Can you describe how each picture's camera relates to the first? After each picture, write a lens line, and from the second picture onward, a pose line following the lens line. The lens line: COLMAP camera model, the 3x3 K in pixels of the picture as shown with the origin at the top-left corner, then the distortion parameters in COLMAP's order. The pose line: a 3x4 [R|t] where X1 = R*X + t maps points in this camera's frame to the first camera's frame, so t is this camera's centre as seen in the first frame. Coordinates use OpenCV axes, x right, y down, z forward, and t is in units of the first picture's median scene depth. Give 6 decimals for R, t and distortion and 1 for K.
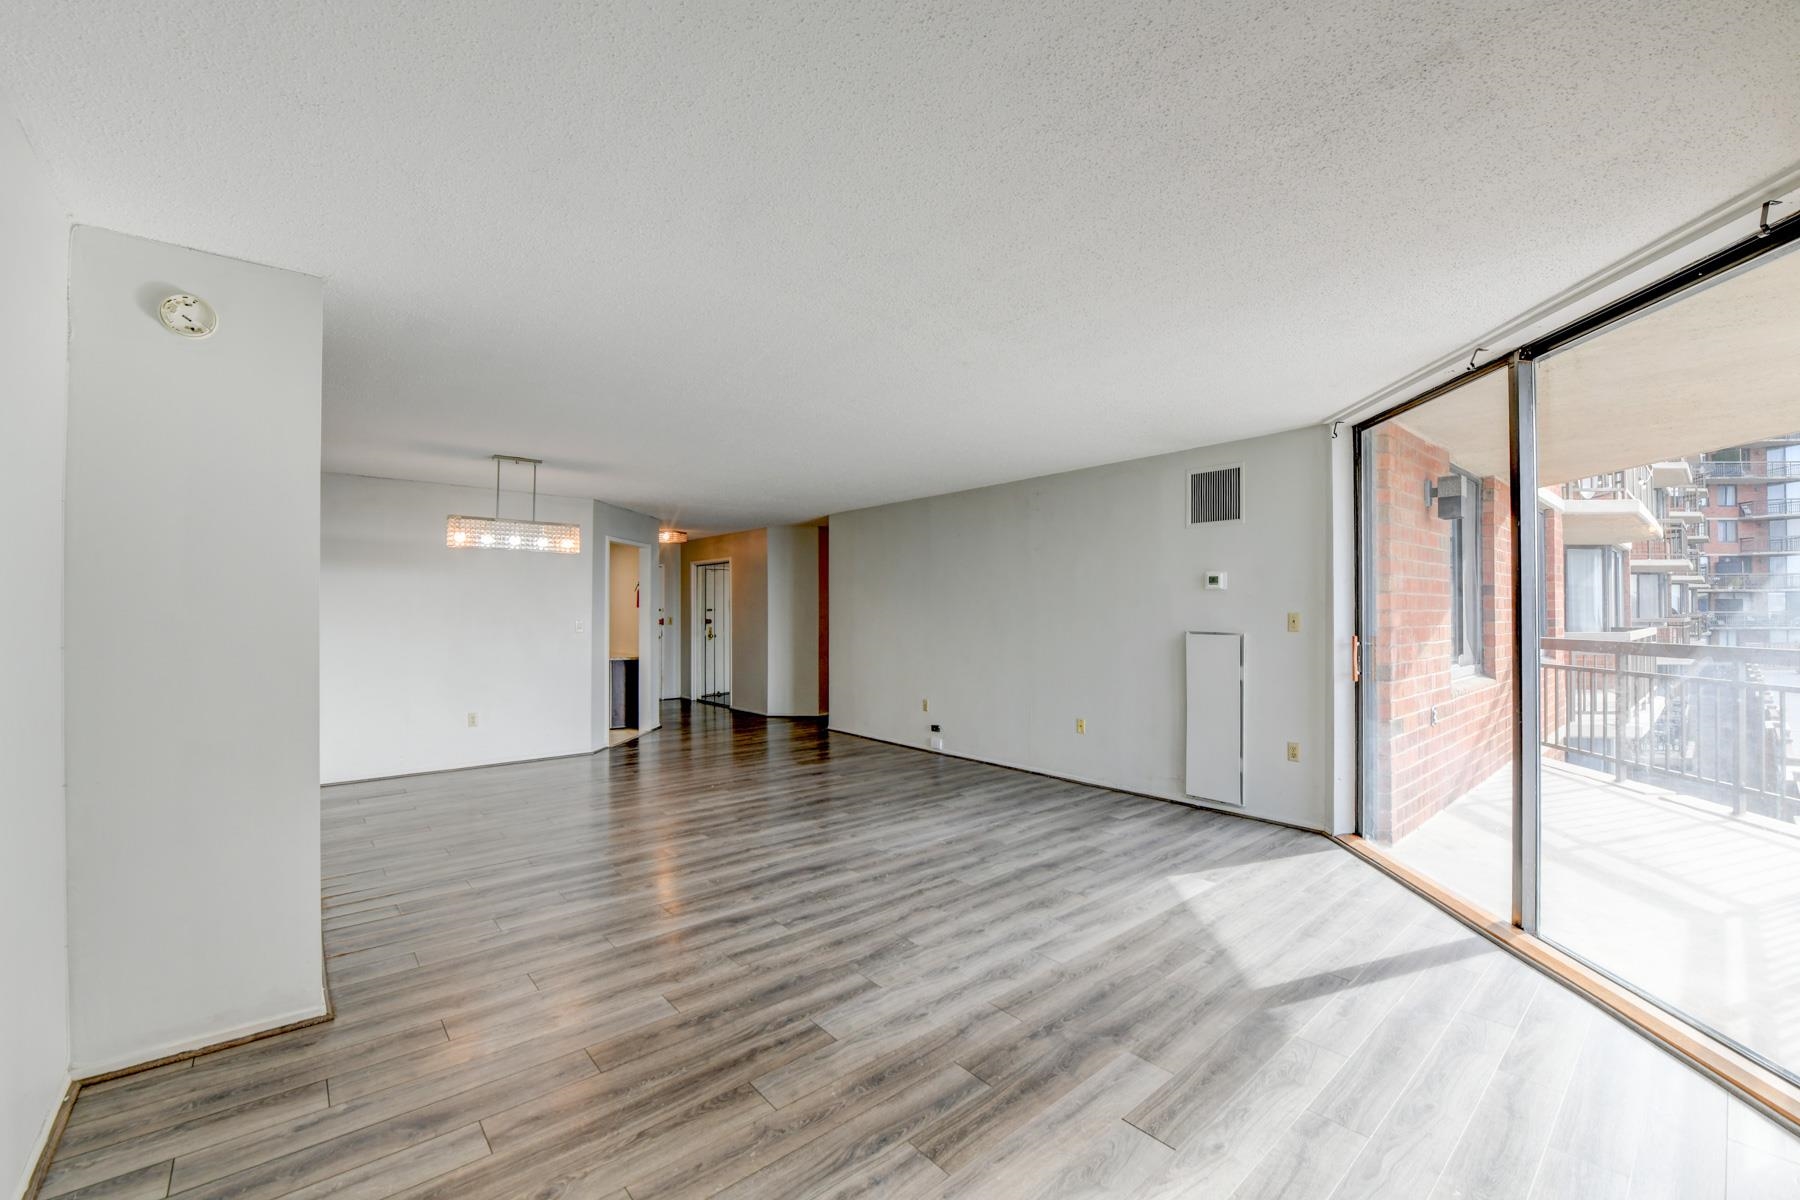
lens RADIAL K [[753.4, 0, 908.6], [0, 753.4, 601.3], [0, 0, 1]] dist [-0.024852, -0.000418]
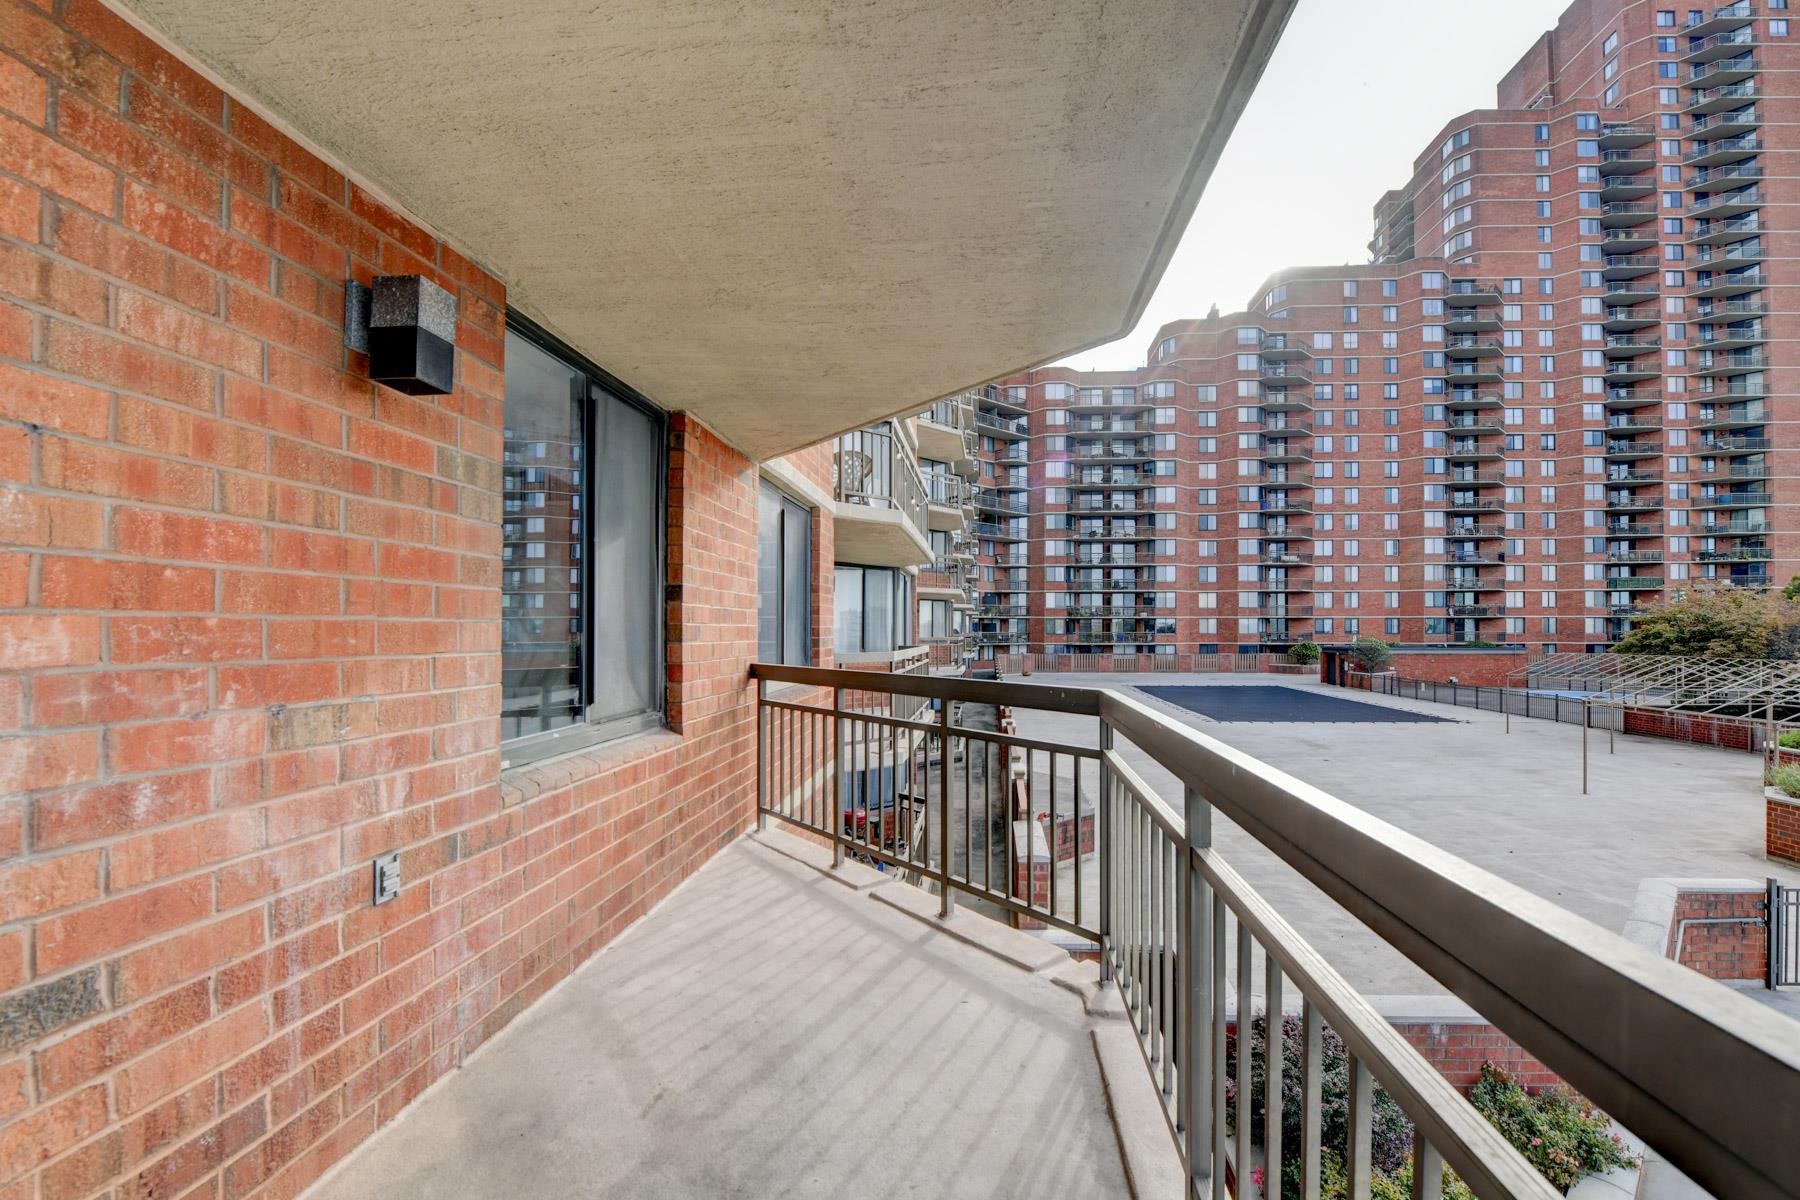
lens RADIAL K [[753.4, 0, 948.4], [0, 753.4, 619.7], [0, 0, 1]] dist [-0.024852, -0.000418]
pose [[0.706307, 0.010066, 0.707834, 0.119454], [-0.007035, 0.999949, -0.007200, 0.002684], [-0.707870, 0.000106, 0.706342, 0.093649]]
